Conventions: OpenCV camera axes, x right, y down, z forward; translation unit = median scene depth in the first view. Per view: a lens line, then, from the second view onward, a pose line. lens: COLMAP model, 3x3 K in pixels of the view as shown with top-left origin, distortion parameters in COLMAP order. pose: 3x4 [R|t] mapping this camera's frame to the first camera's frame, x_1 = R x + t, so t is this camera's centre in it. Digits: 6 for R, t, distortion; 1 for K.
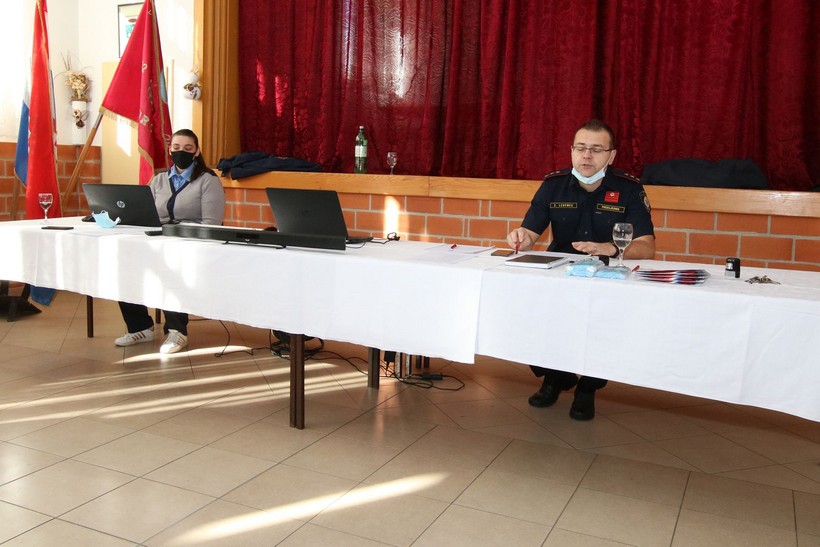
lens RADIAL K [[771.1, 0, 414.5], [0, 771.1, 241.0], [0, 0, 1]] dist [0.004711, 0.013116]
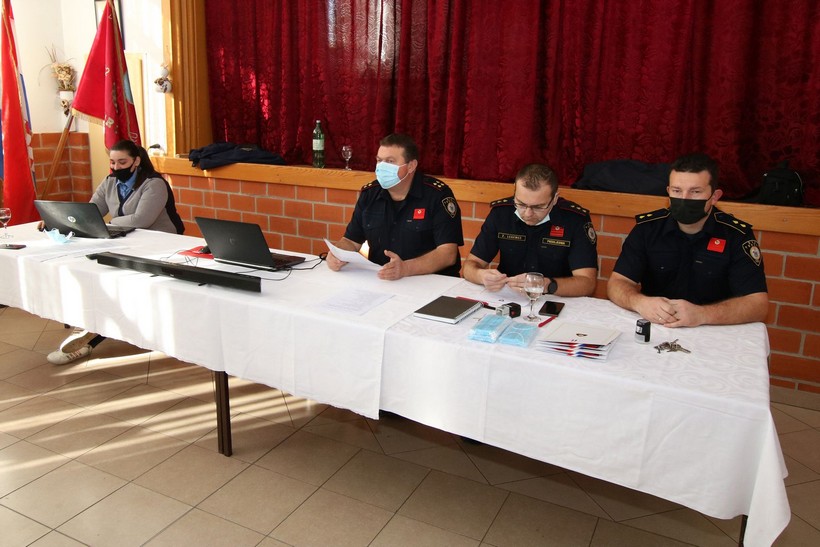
lens RADIAL K [[672.6, 0, 386.8], [0, 672.6, 229.0], [0, 0, 1]] dist [0.006409, 0.007095]
pose [[0.998805, -0.006606, -0.048417, 0.076518], [0.011123, 0.995544, 0.093638, -0.097923], [0.047583, -0.094065, 0.994428, 0.091968]]
